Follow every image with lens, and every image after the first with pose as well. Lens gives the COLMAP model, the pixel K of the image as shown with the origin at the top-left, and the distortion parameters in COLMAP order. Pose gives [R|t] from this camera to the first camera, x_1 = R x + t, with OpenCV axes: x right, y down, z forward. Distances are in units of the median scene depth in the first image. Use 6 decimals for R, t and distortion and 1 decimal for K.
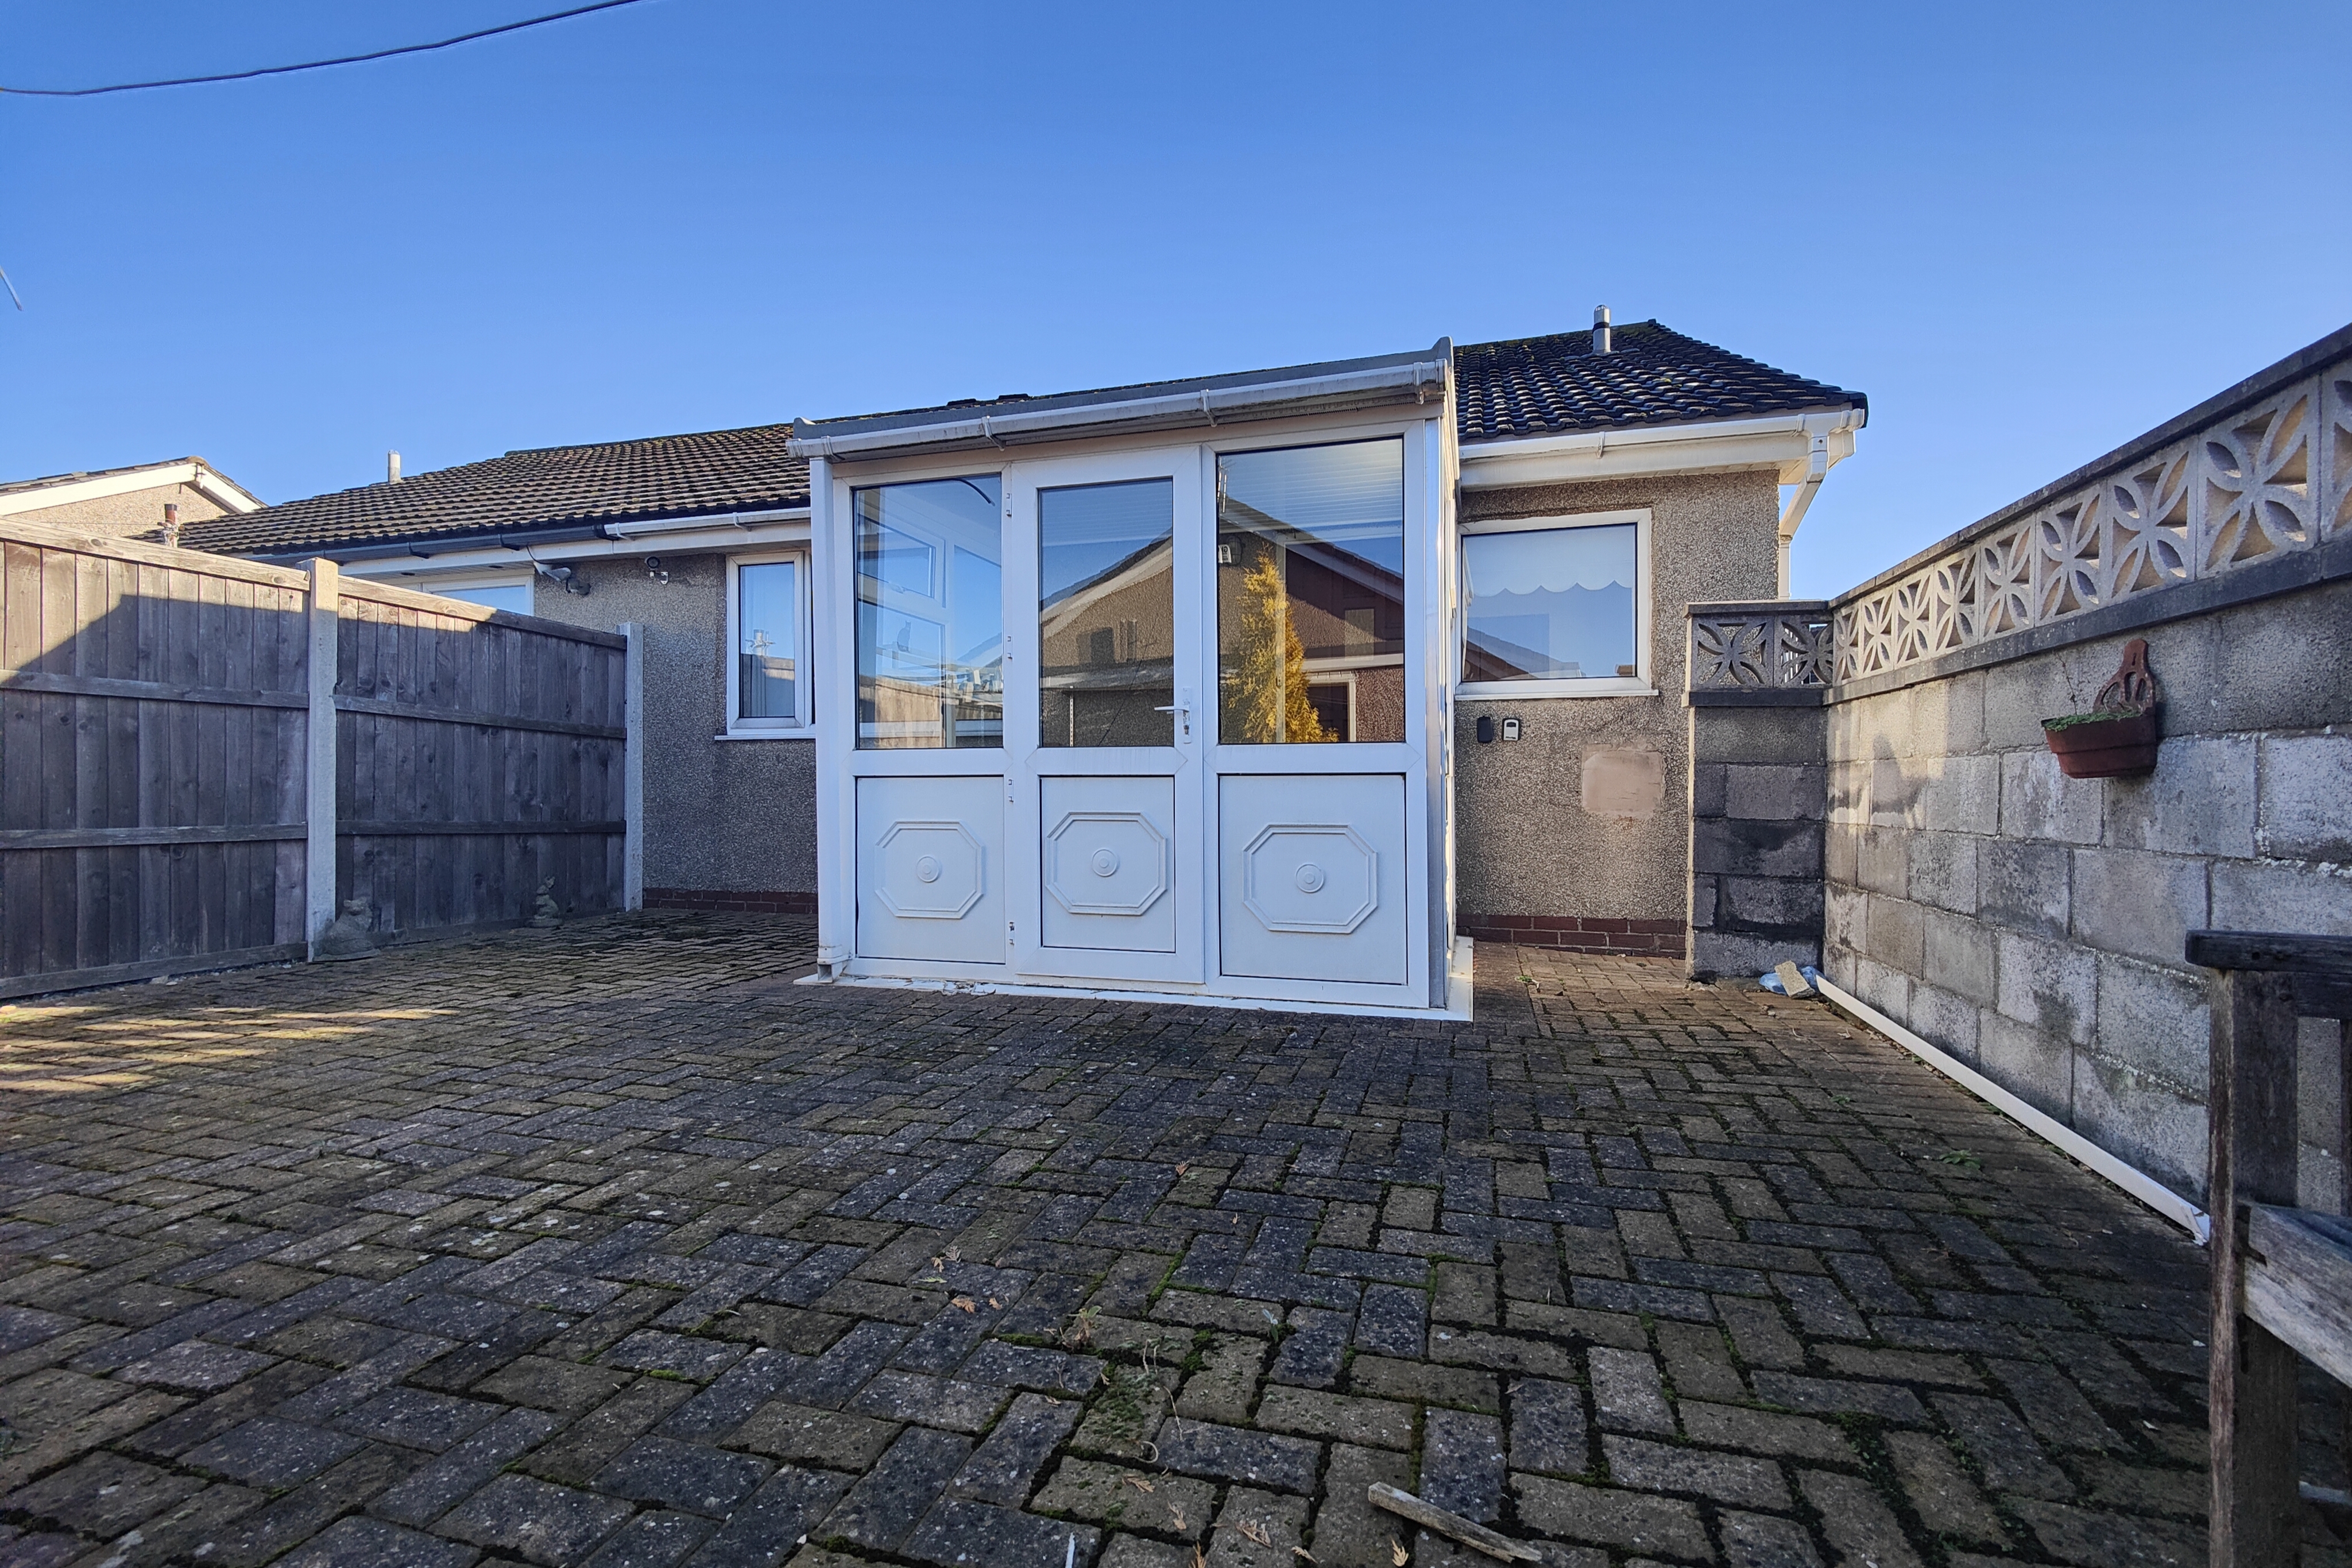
lens RADIAL K [[1074.7, 0, 1176.0], [0, 1074.7, 784.0], [0, 0, 1]] dist [0.045010, -0.040979]
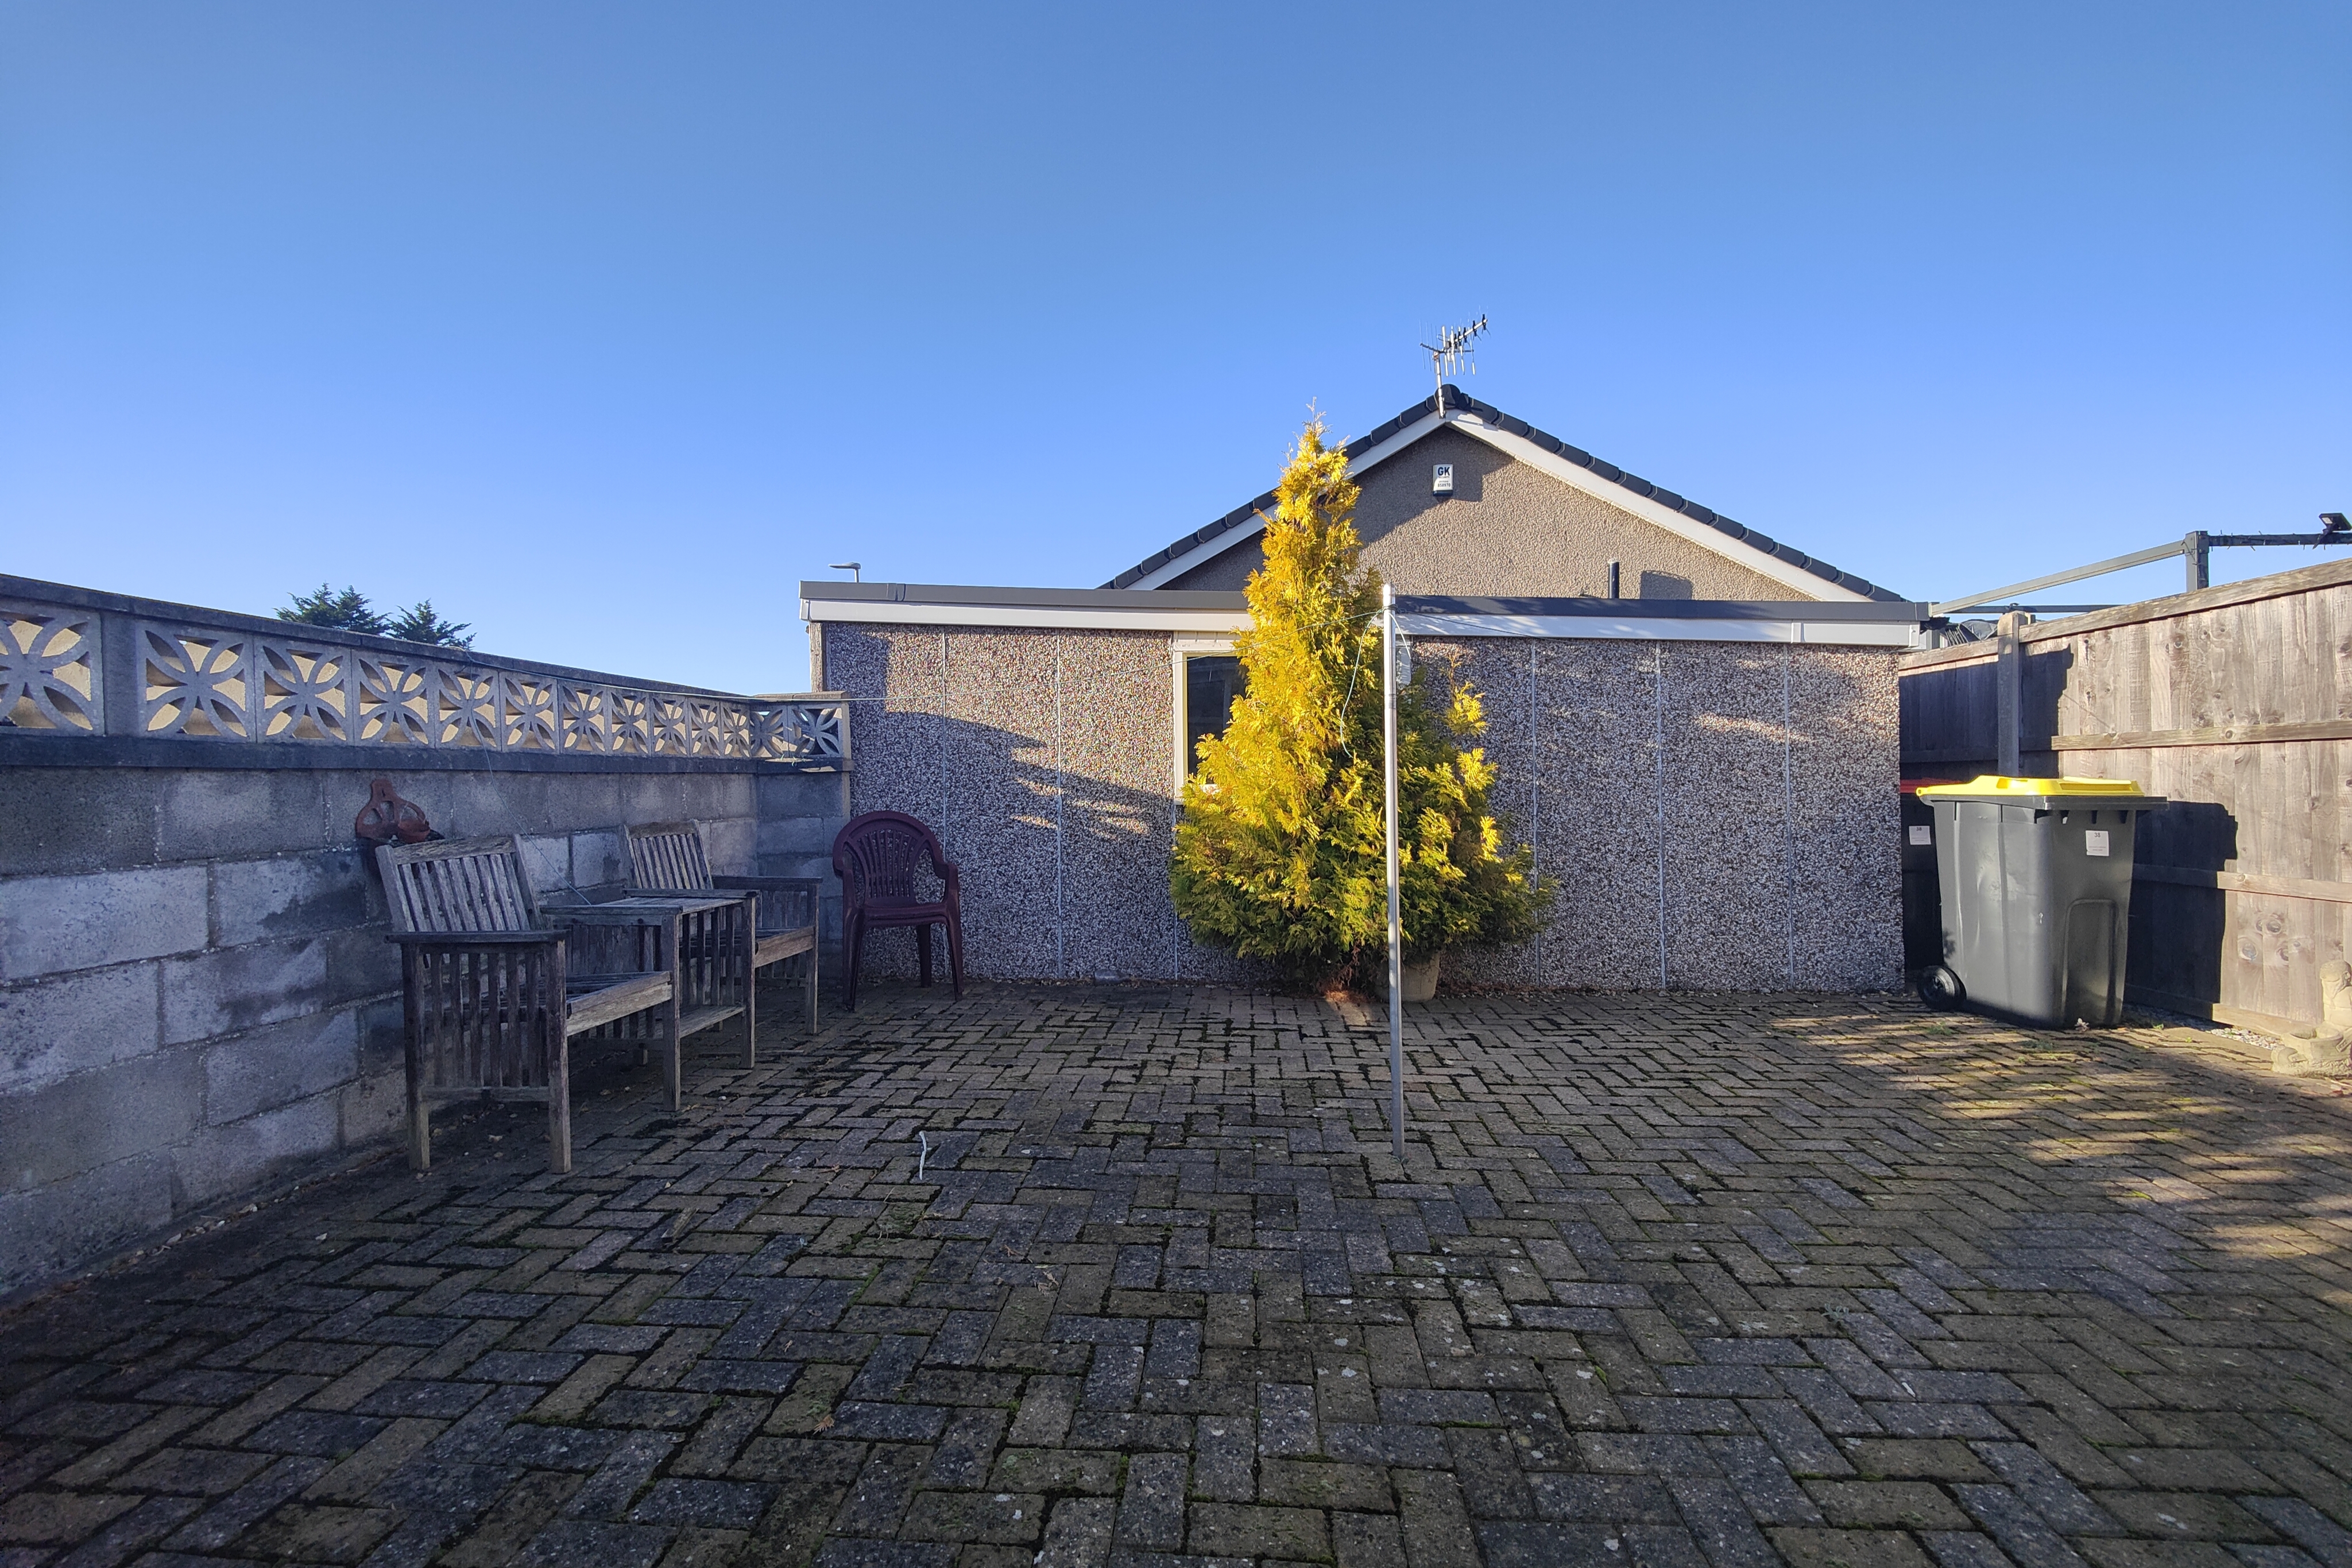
lens RADIAL K [[1074.7, 0, 1176.0], [0, 1074.7, 784.0], [0, 0, 1]] dist [0.045010, -0.040979]
pose [[-0.979179, 0.012953, -0.202586, -0.104803], [0.014178, 0.999889, -0.004596, -0.123432], [0.202504, -0.007373, -0.979254, 2.115840]]
